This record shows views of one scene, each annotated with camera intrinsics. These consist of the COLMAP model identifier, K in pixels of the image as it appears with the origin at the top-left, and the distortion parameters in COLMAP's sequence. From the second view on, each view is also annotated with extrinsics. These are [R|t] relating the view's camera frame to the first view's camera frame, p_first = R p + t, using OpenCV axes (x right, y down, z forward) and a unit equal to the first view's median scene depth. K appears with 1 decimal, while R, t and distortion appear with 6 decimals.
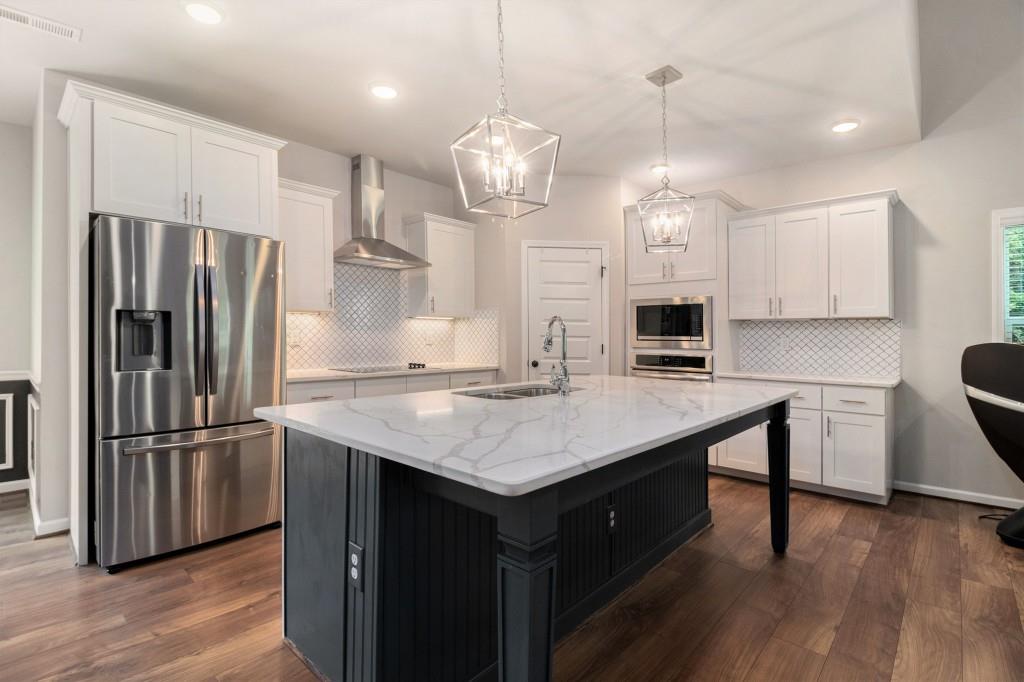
lens RADIAL K [[480.5, 0, 520.6], [0, 480.5, 340.7], [0, 0, 1]] dist [-0.009195, -0.006676]
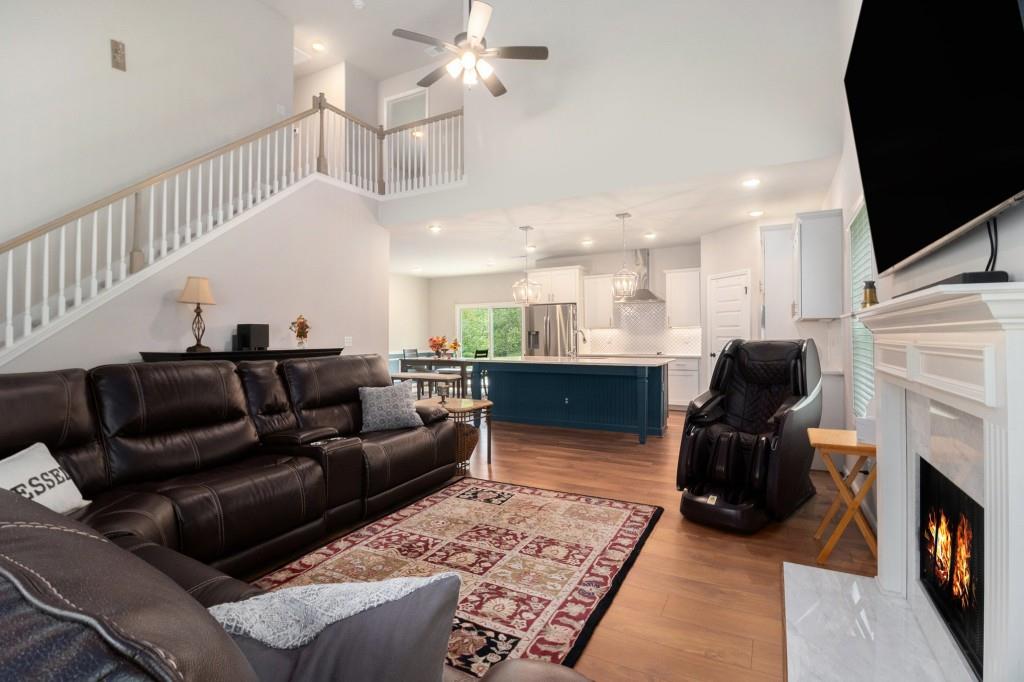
lens RADIAL K [[480.5, 0, 512.7], [0, 480.5, 336.3], [0, 0, 1]] dist [-0.009195, -0.006676]
pose [[0.229378, -0.013308, -0.973247, 1.715945], [-0.002075, 0.999898, -0.014161, 0.016120], [0.973335, 0.005267, 0.229327, 0.021565]]
